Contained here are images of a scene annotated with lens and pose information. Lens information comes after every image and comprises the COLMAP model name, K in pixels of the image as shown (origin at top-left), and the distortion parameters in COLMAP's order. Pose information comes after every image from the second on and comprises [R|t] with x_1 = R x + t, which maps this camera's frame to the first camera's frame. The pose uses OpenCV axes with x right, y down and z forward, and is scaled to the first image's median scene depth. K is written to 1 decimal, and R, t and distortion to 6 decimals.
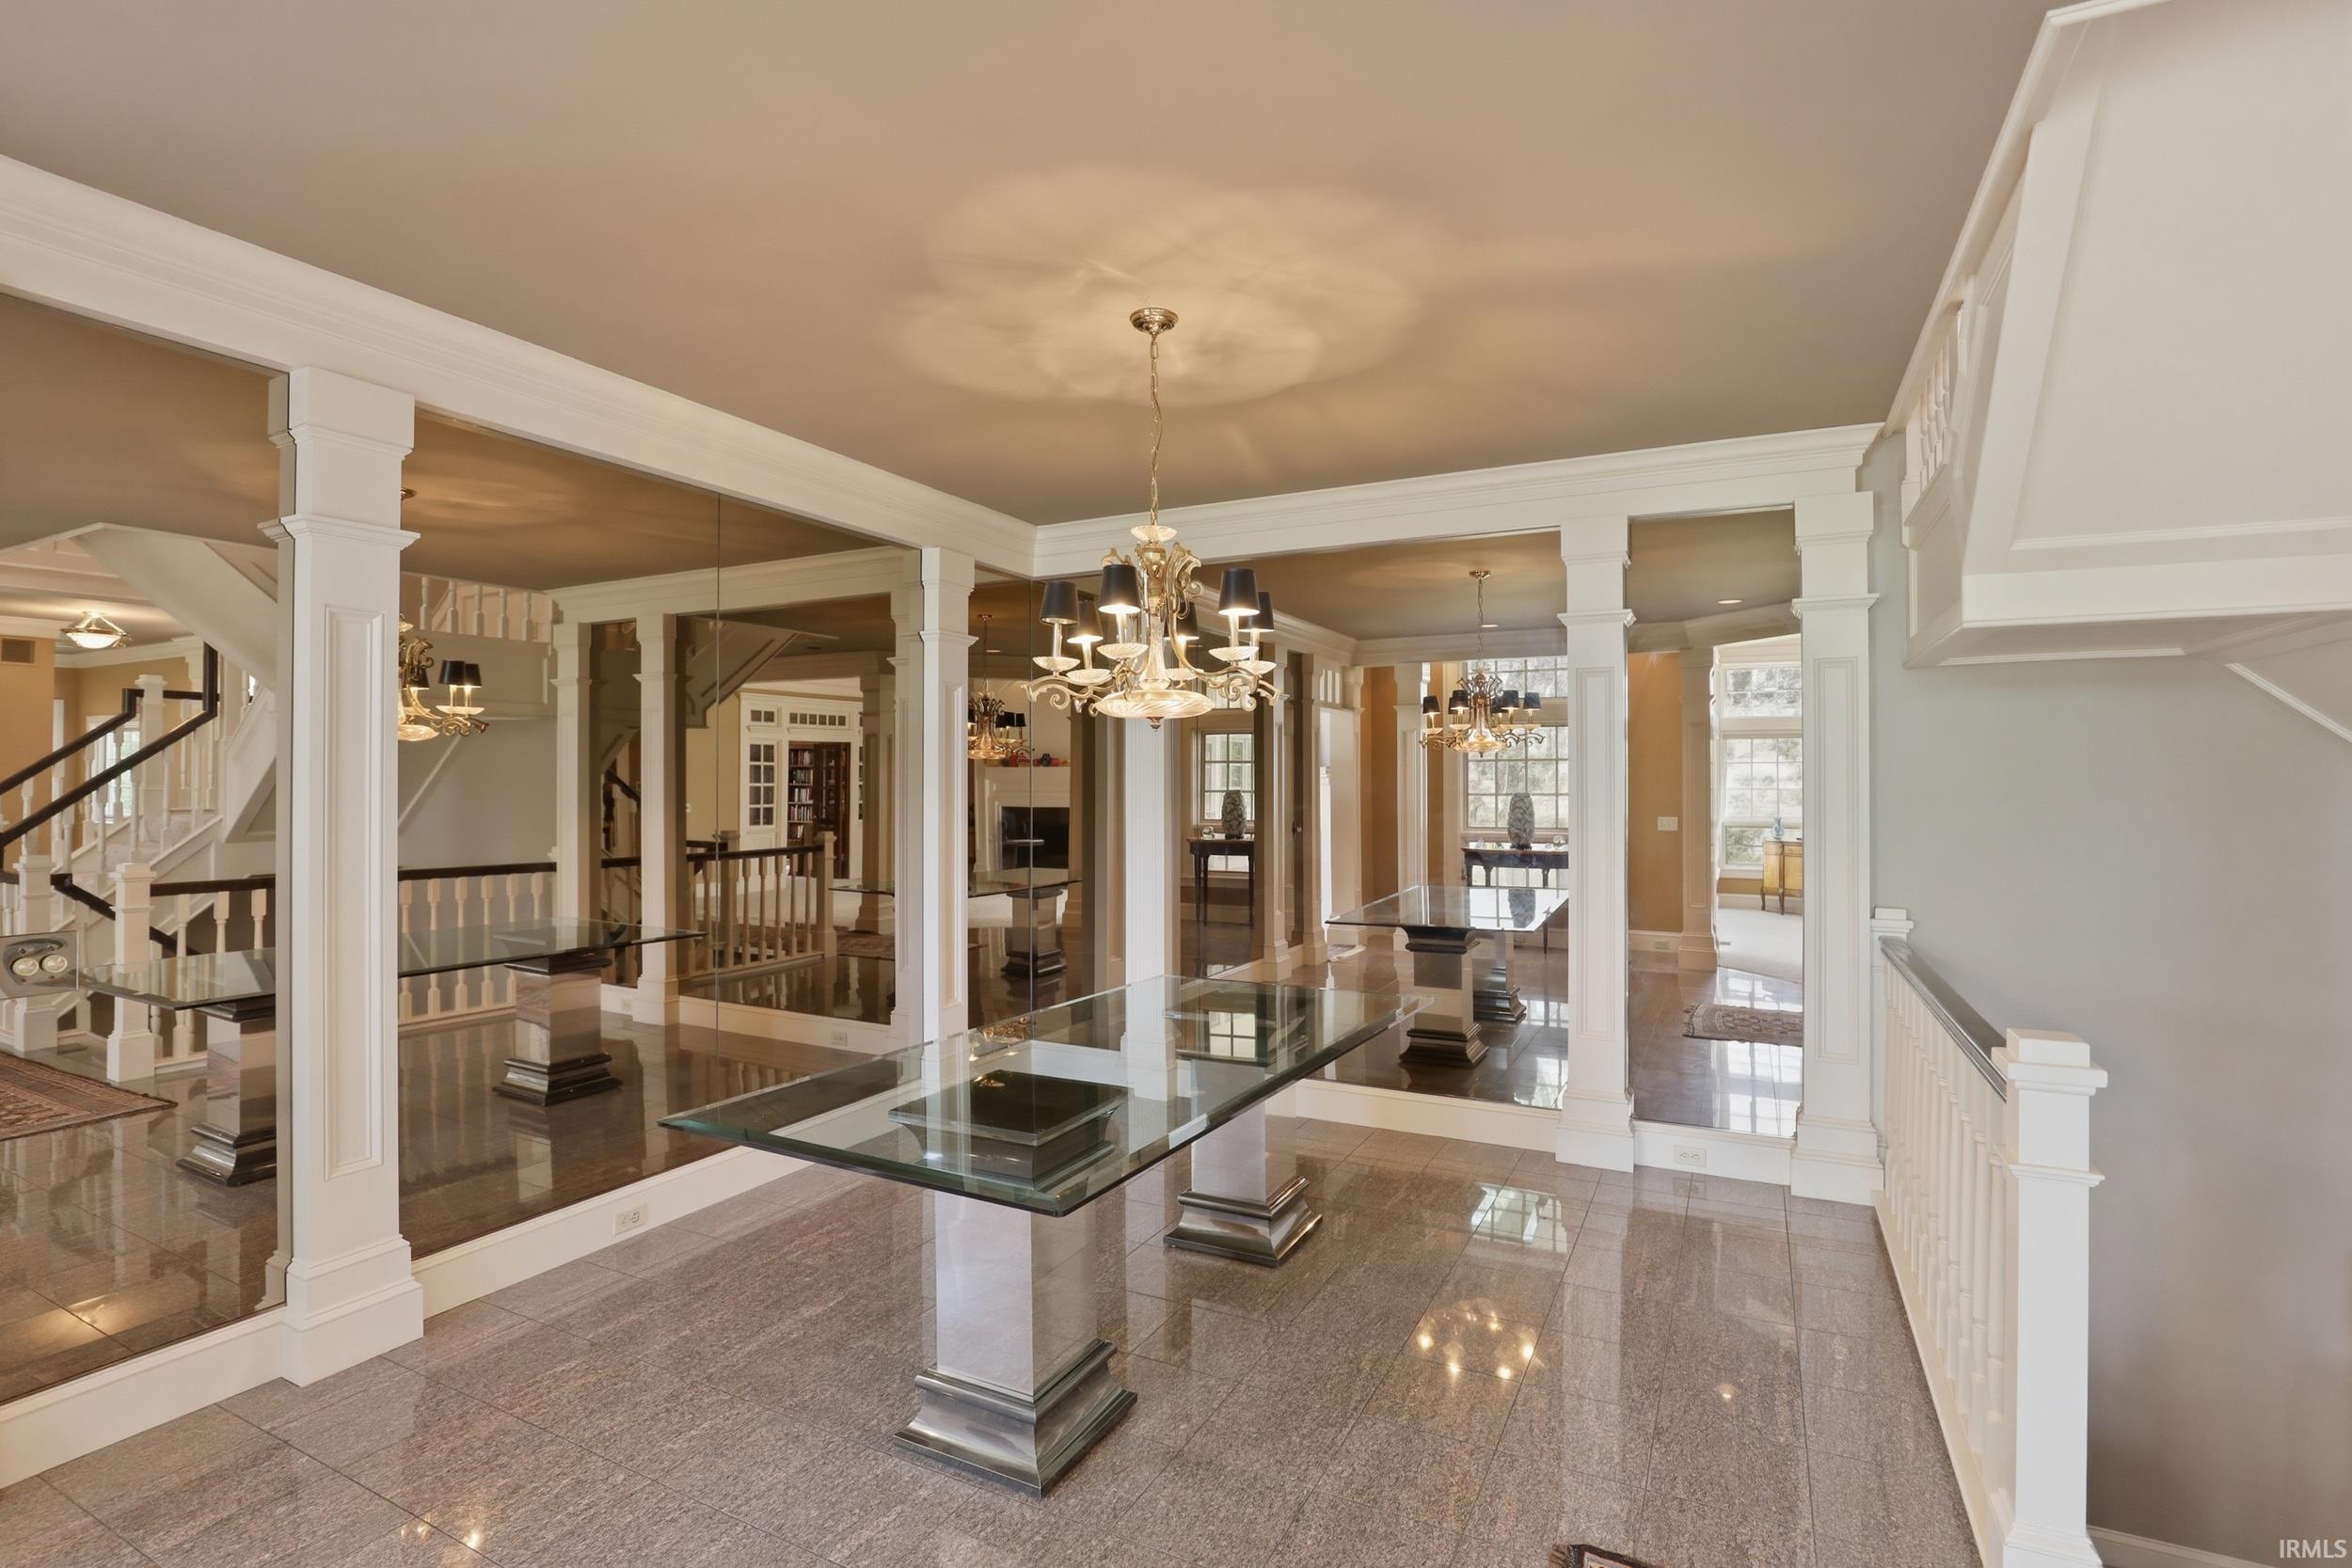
lens RADIAL K [[1089.1, 0, 1180.0], [0, 1089.1, 785.3], [0, 0, 1]] dist [-0.020690, -0.000054]
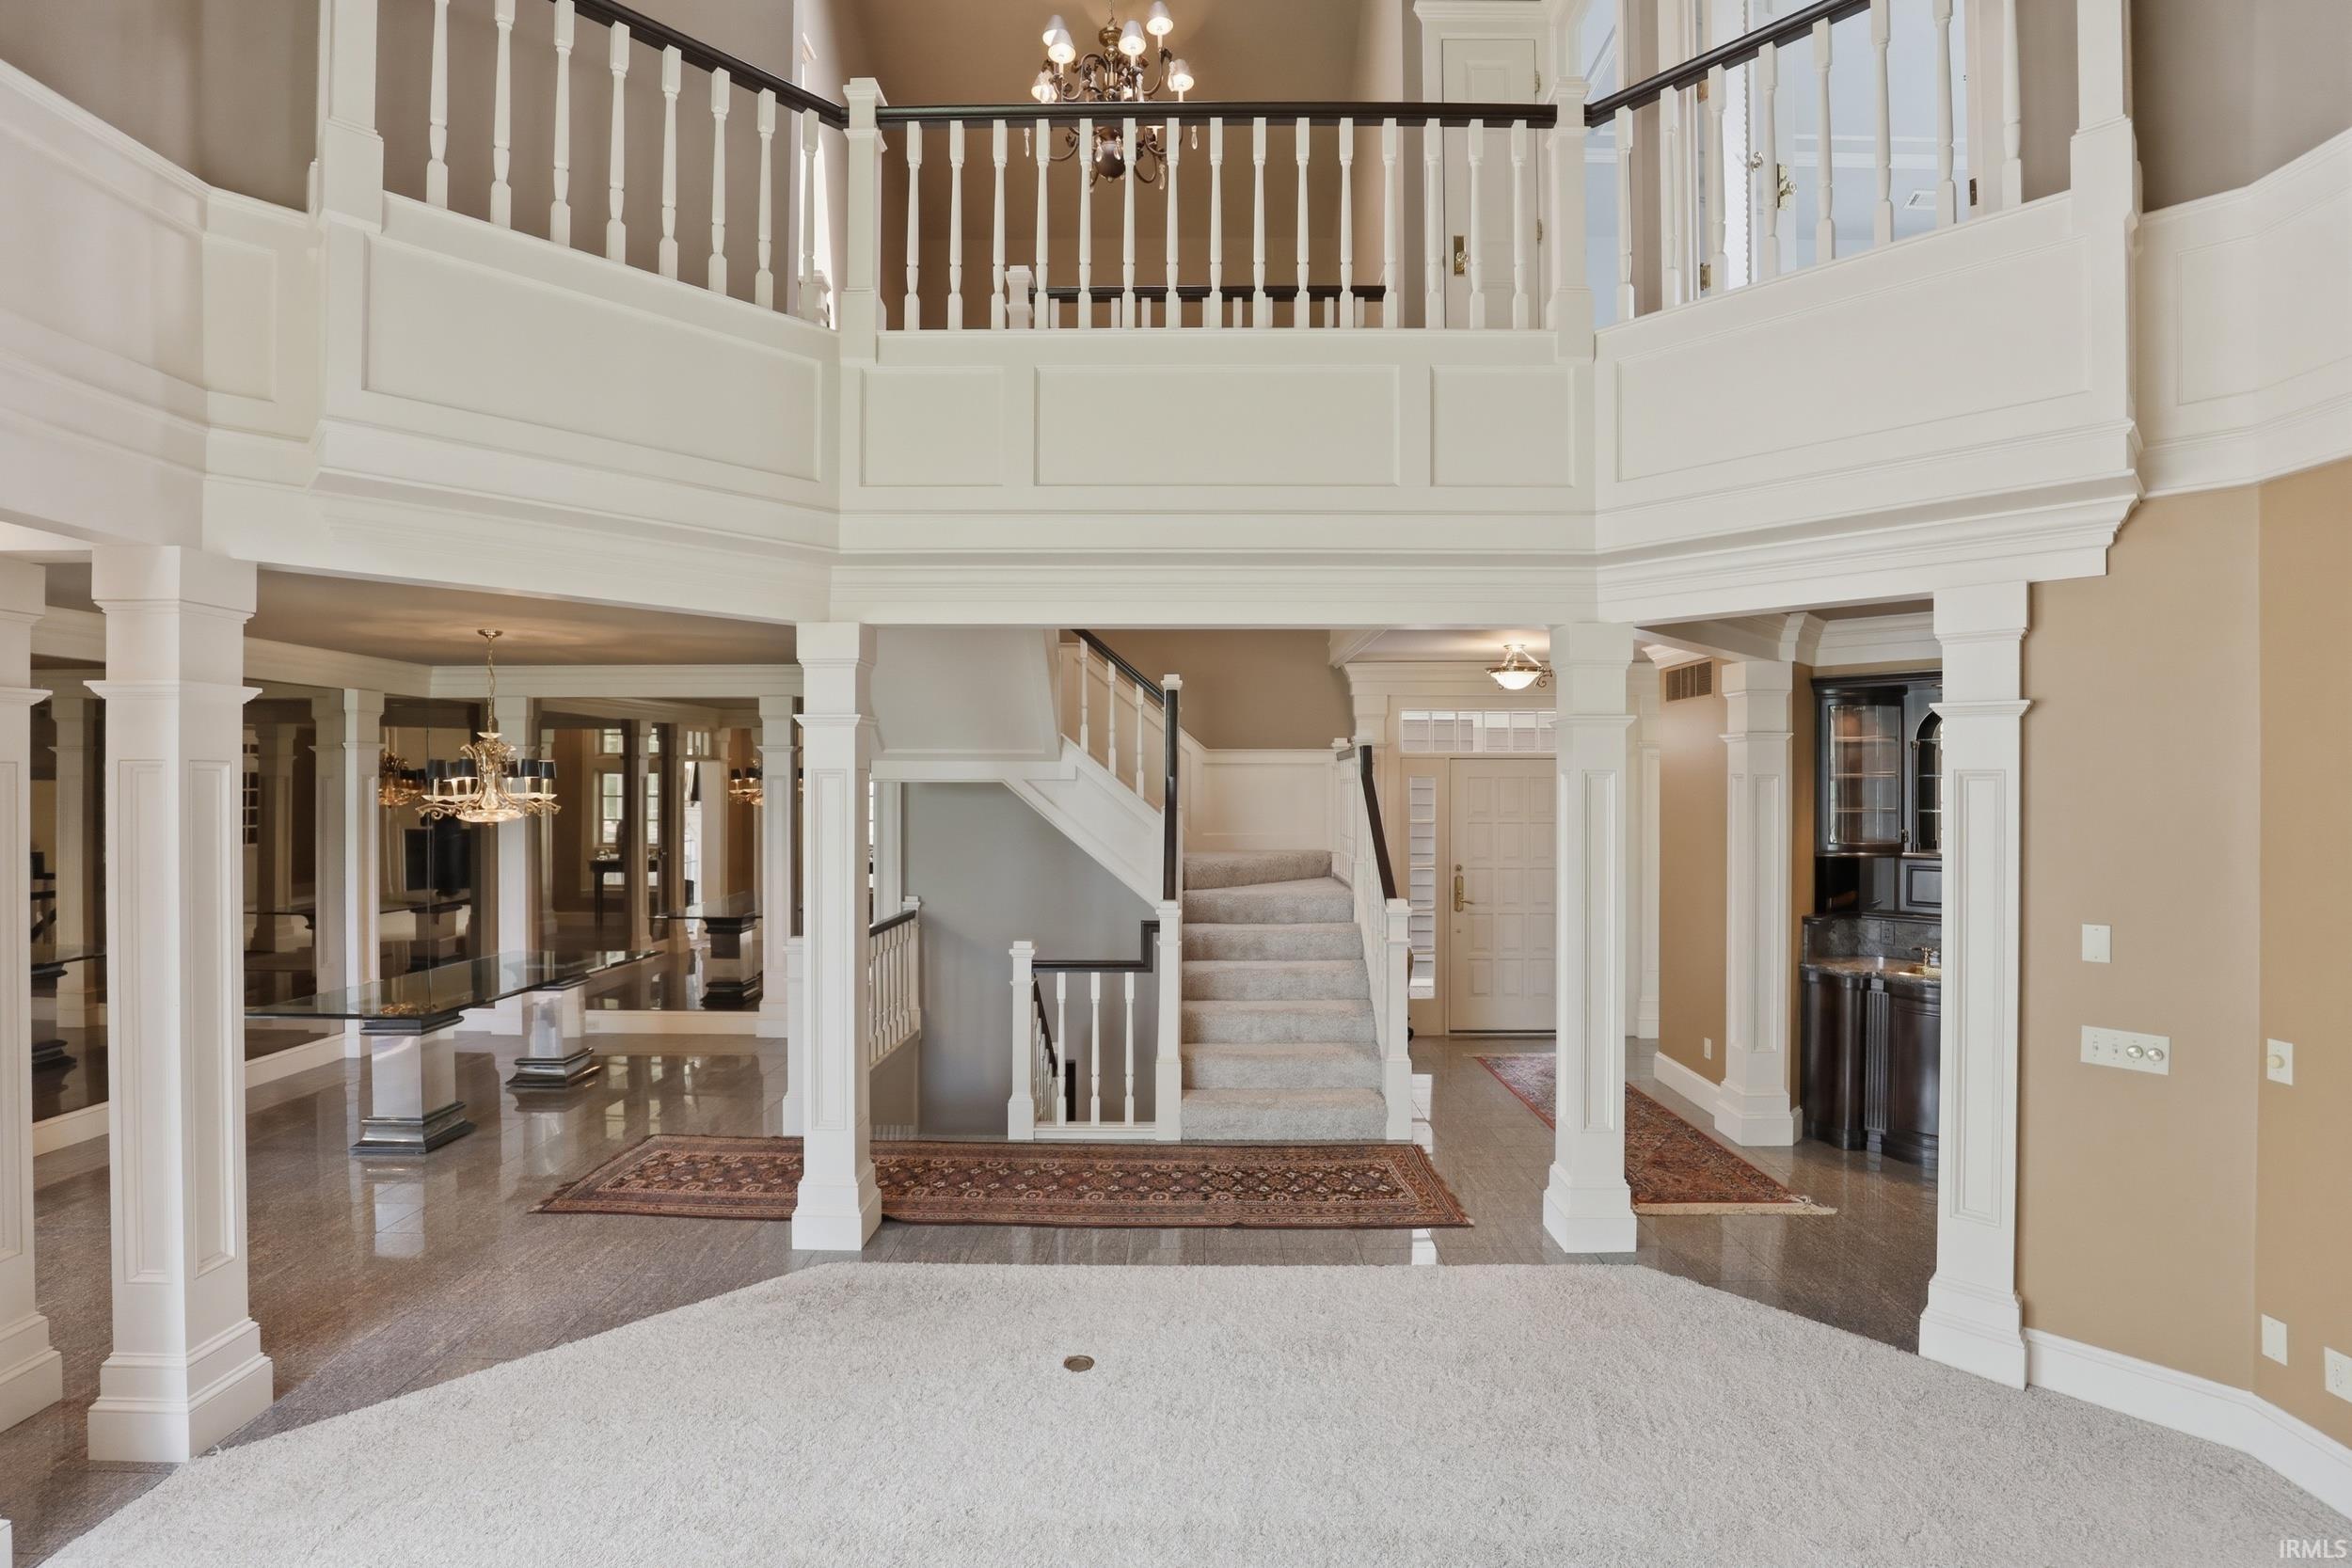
lens RADIAL K [[1089.1, 0, 1169.7], [0, 1089.1, 783.2], [0, 0, 1]] dist [-0.020690, -0.000054]
pose [[0.898322, 0.003586, 0.439324, 0.083596], [-0.002405, 0.999992, -0.003246, -0.045765], [-0.439332, 0.001860, 0.898323, -0.510433]]
